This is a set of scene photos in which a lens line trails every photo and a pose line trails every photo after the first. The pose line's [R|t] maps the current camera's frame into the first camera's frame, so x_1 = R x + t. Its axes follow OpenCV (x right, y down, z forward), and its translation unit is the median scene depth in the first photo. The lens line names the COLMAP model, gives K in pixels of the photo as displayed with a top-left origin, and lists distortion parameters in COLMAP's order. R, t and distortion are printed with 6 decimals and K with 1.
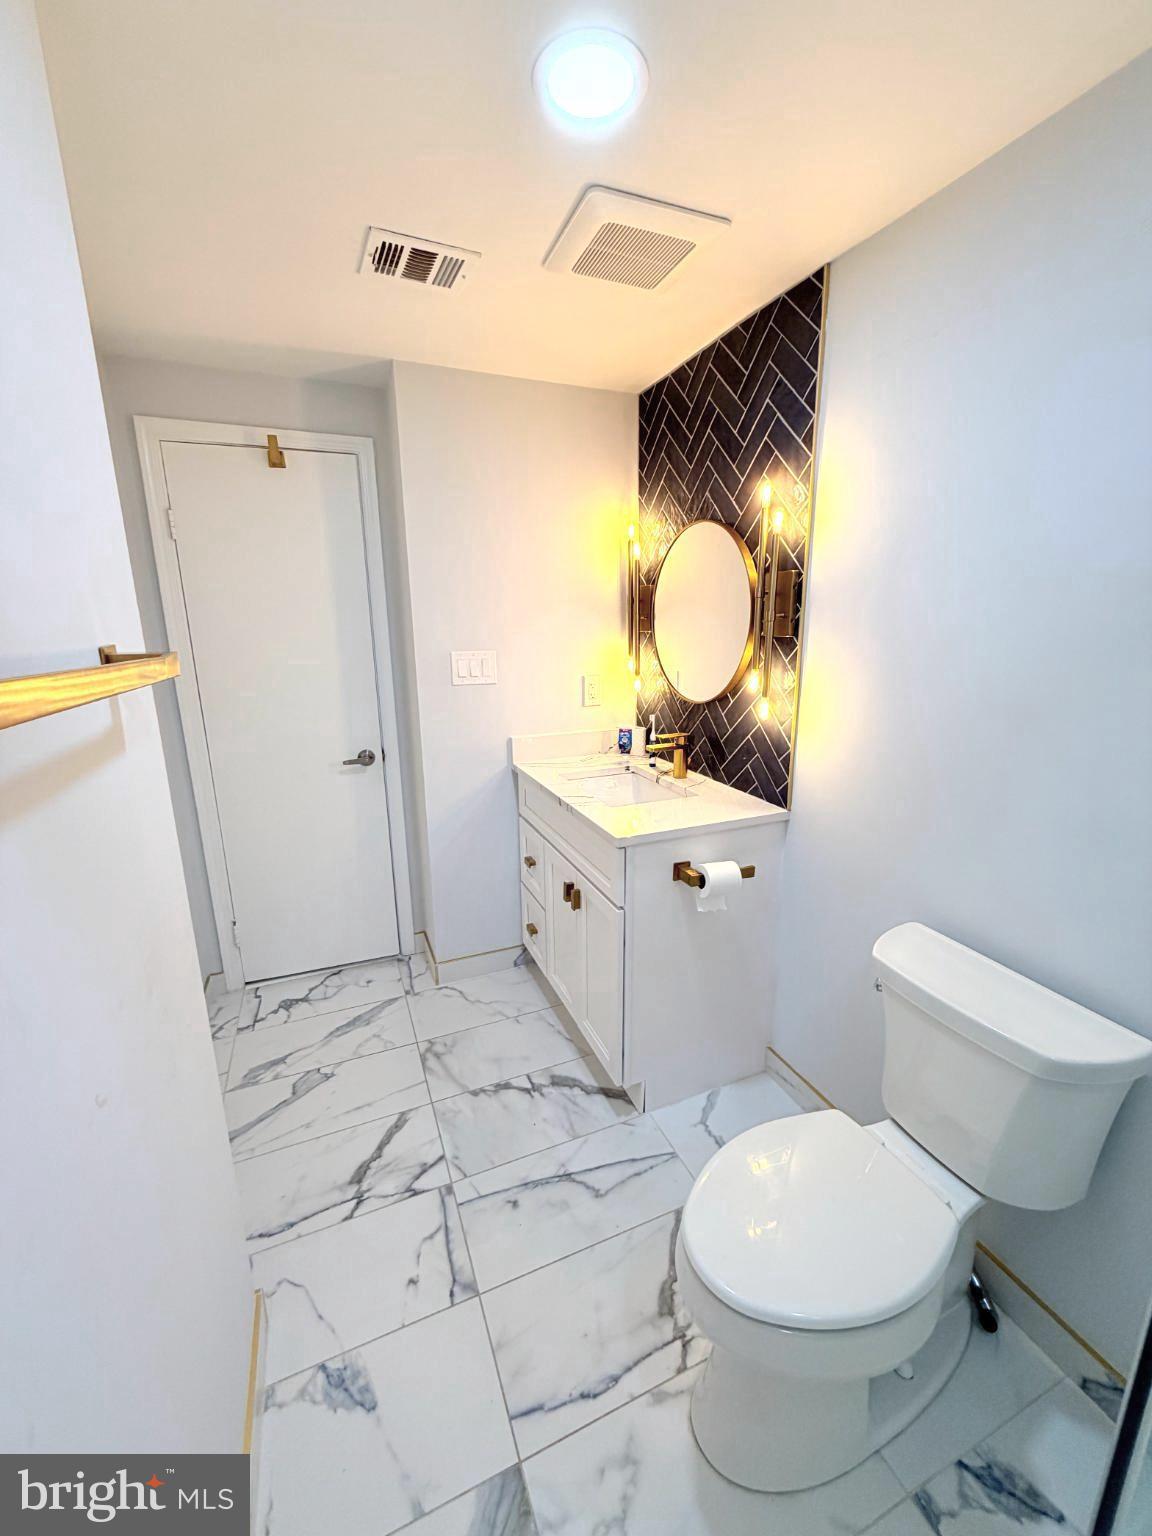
lens RADIAL K [[605.6, 0, 573.2], [0, 605.6, 760.4], [0, 0, 1]] dist [-0.010210, 0.000247]
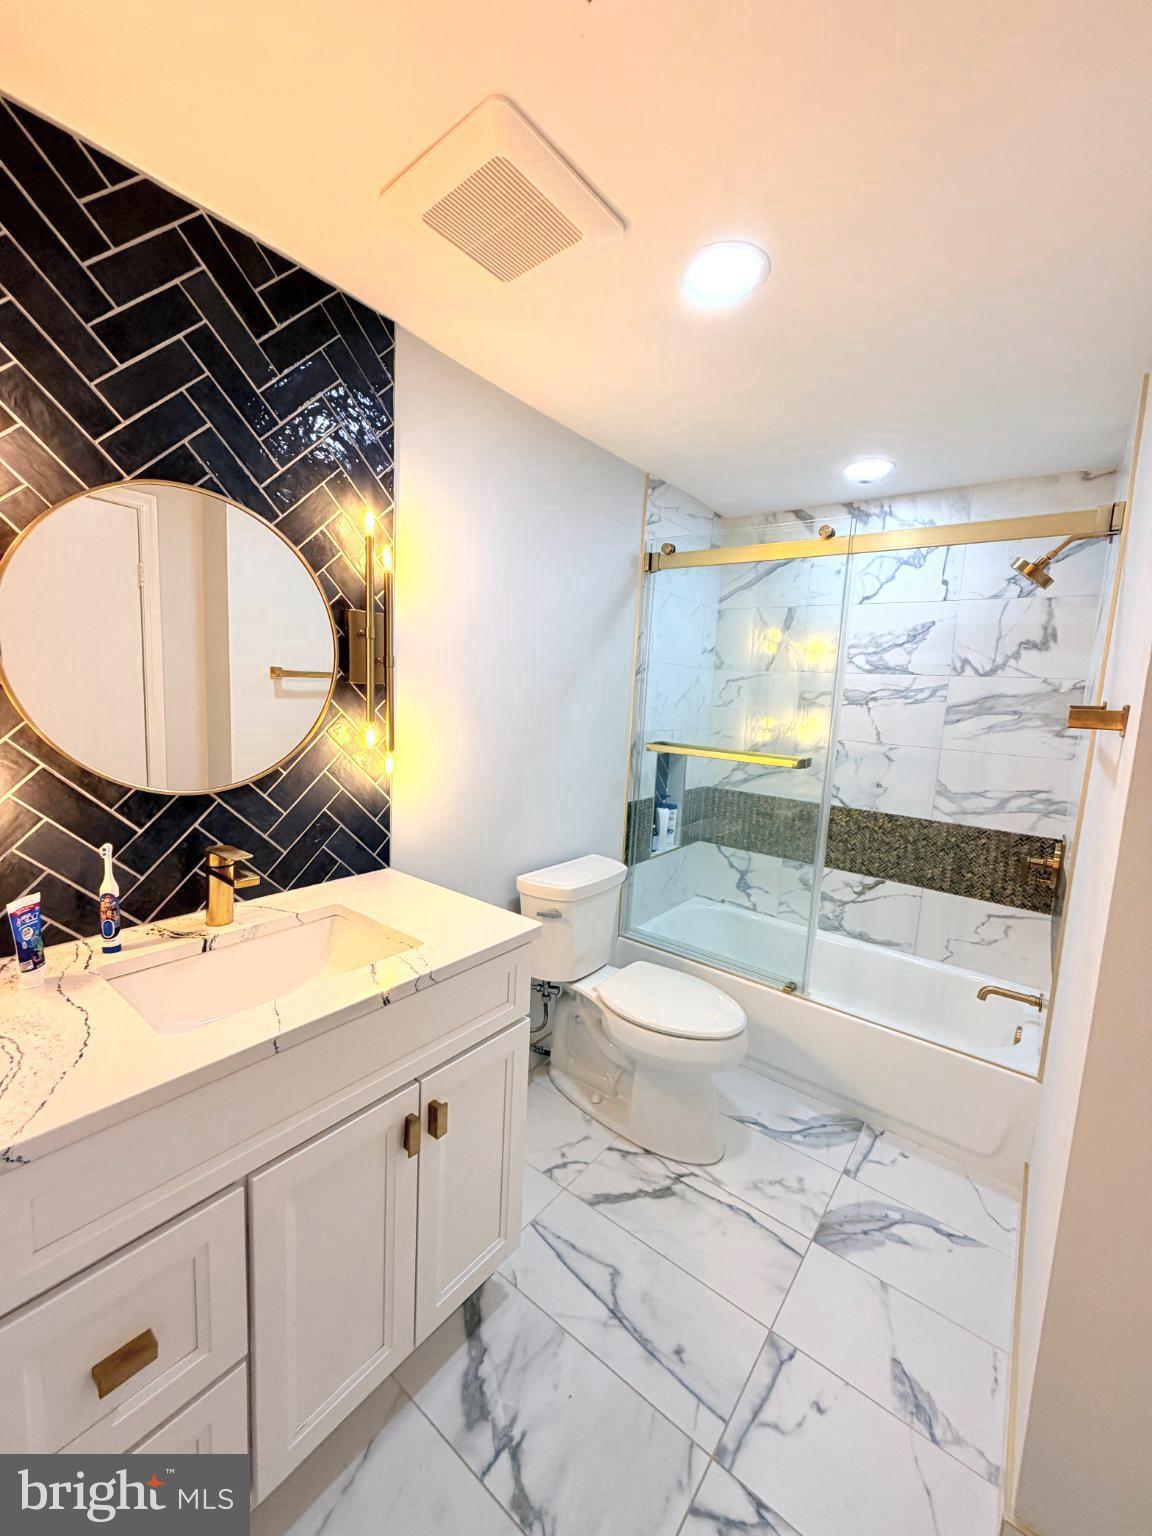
lens RADIAL K [[605.6, 0, 574.9], [0, 605.6, 771.2], [0, 0, 1]] dist [-0.010210, 0.000247]
pose [[-0.492584, -0.120703, 0.861854, -0.618807], [0.168104, 0.958487, 0.230315, -0.246328], [-0.853875, 0.258330, -0.451845, 1.230994]]
